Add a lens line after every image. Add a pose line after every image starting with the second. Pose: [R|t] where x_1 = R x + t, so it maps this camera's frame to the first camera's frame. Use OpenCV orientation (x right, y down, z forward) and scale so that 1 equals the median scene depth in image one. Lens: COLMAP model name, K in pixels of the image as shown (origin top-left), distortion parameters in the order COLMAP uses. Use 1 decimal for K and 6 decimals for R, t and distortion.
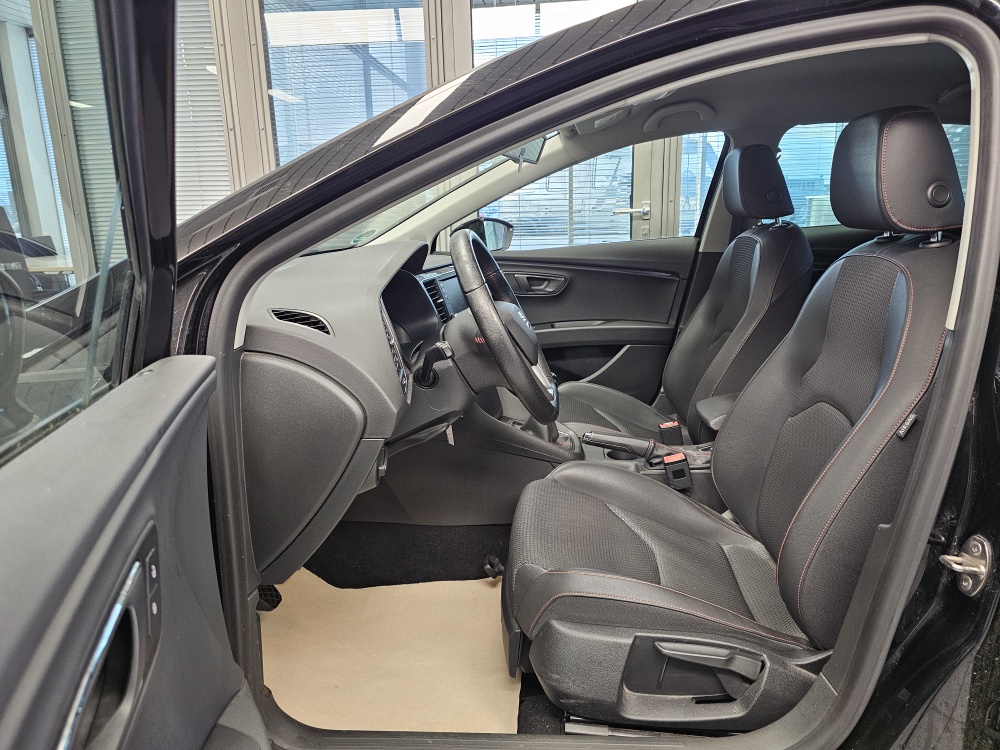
lens RADIAL K [[693.4, 0, 500.0], [0, 693.4, 375.0], [0, 0, 1]] dist [0.087363, -0.096218]
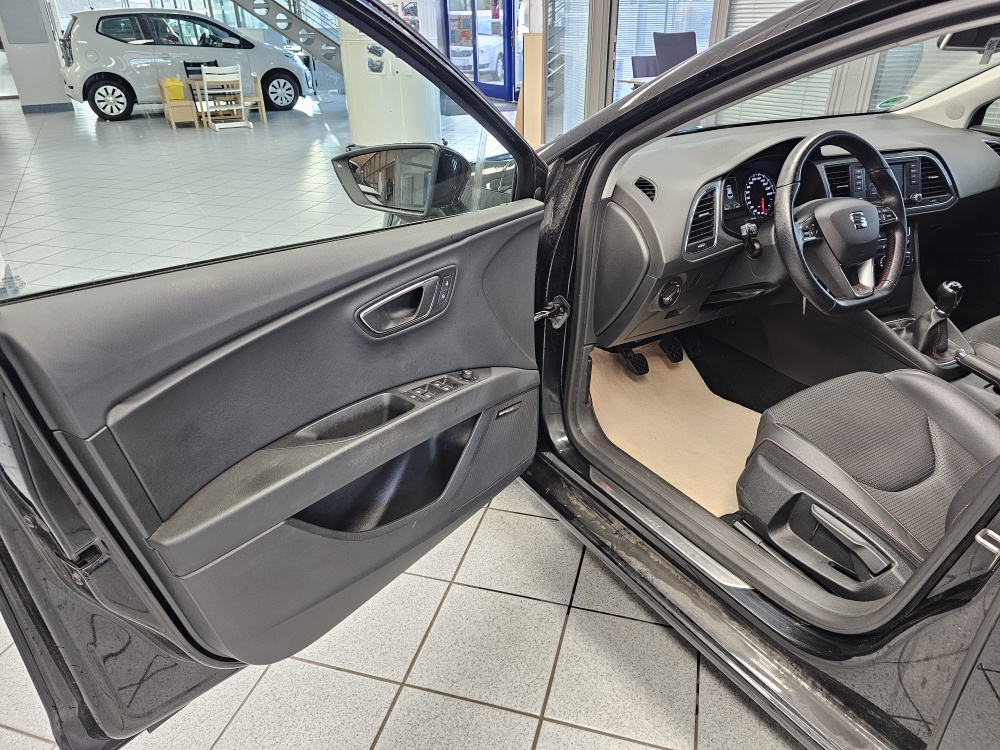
lens RADIAL K [[693.4, 0, 500.0], [0, 693.4, 375.0], [0, 0, 1]] dist [0.087363, -0.096218]
pose [[0.584723, 0.390447, -0.711091, 0.698457], [-0.199697, 0.918860, 0.340320, -0.143532], [0.786270, -0.056990, 0.615250, -0.189148]]
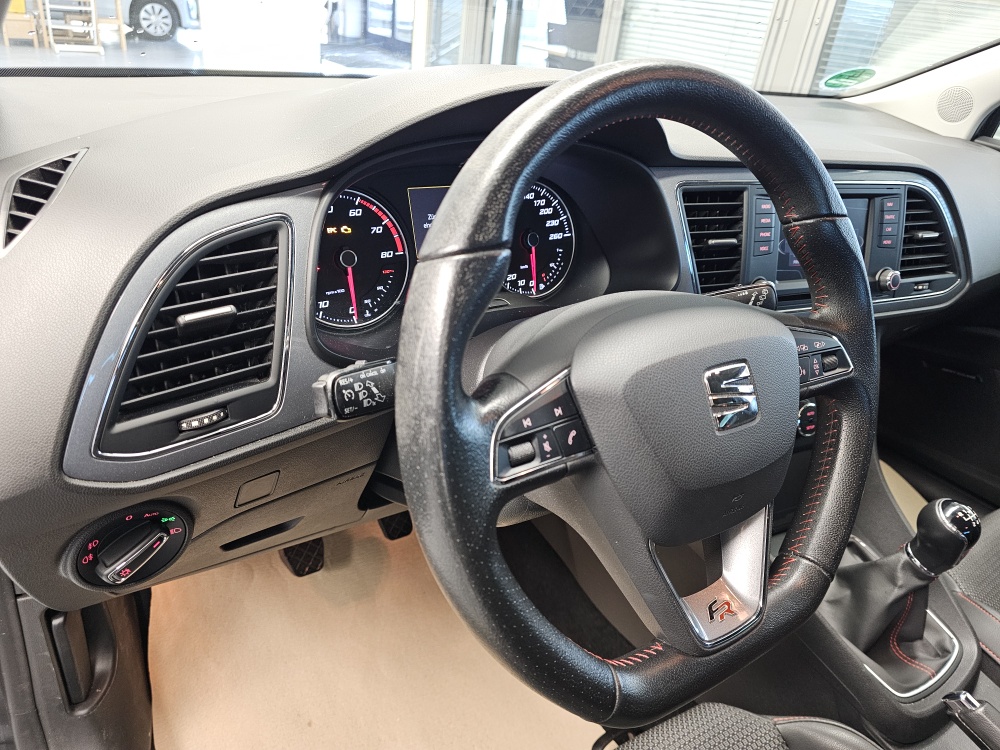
lens RADIAL K [[685.0, 0, 490.7], [0, 685.0, 378.9], [0, 0, 1]] dist [0.058494, -0.079228]
pose [[0.602936, 0.470224, -0.644482, 0.196147], [-0.306512, 0.882369, 0.357036, -0.193262], [0.736558, -0.017728, 0.676142, 0.821999]]
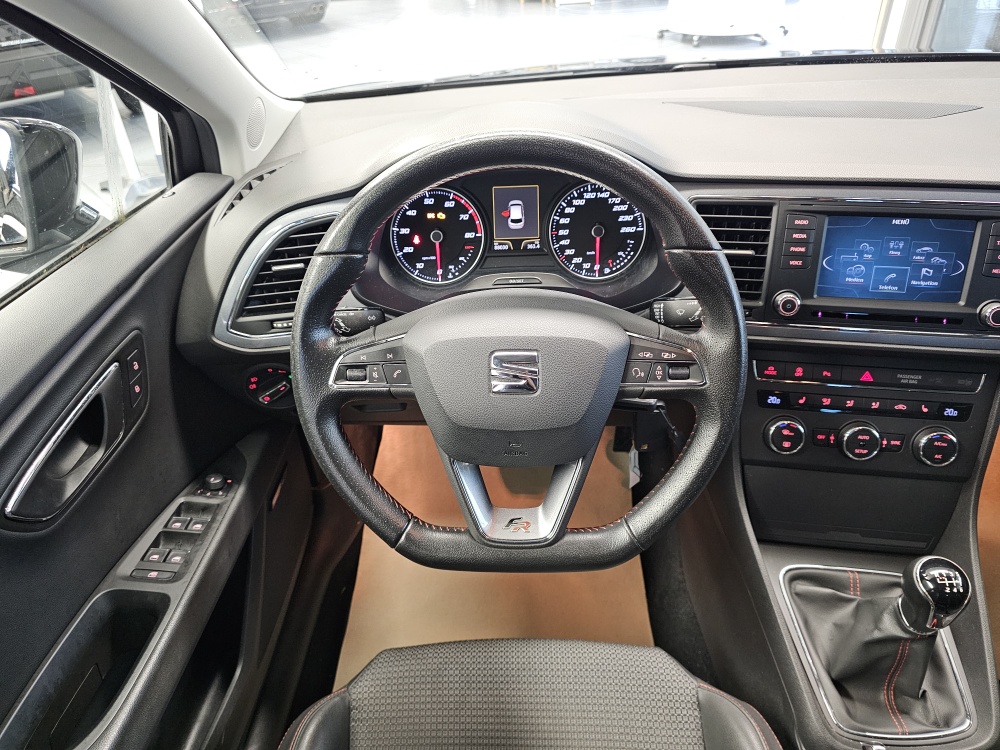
lens RADIAL K [[693.4, 0, 500.0], [0, 693.4, 375.0], [0, 0, 1]] dist [0.087363, -0.096218]
pose [[0.023224, 0.600971, -0.798934, 0.461126], [-0.181626, 0.788387, 0.587757, -0.399137], [0.983093, 0.131457, 0.127462, 1.088352]]
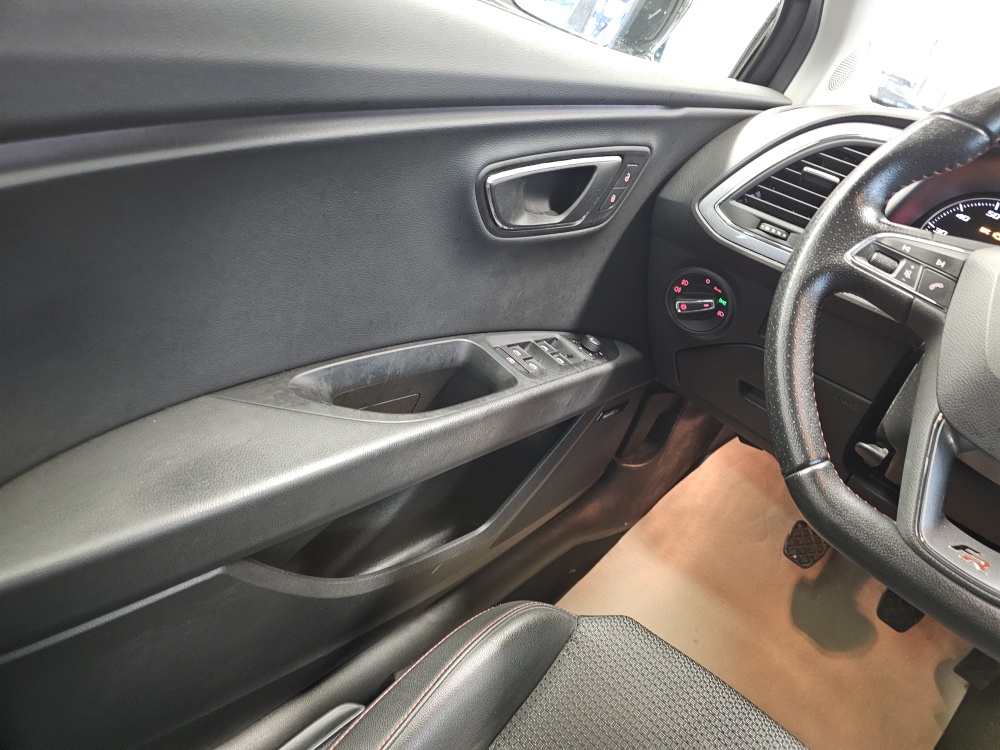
lens RADIAL K [[693.4, 0, 500.0], [0, 693.4, 375.0], [0, 0, 1]] dist [0.087363, -0.096218]
pose [[-0.580503, 0.277811, -0.765400, 0.511914], [-0.434046, 0.689736, 0.579542, -0.156452], [0.688927, 0.668645, -0.279811, 1.051813]]
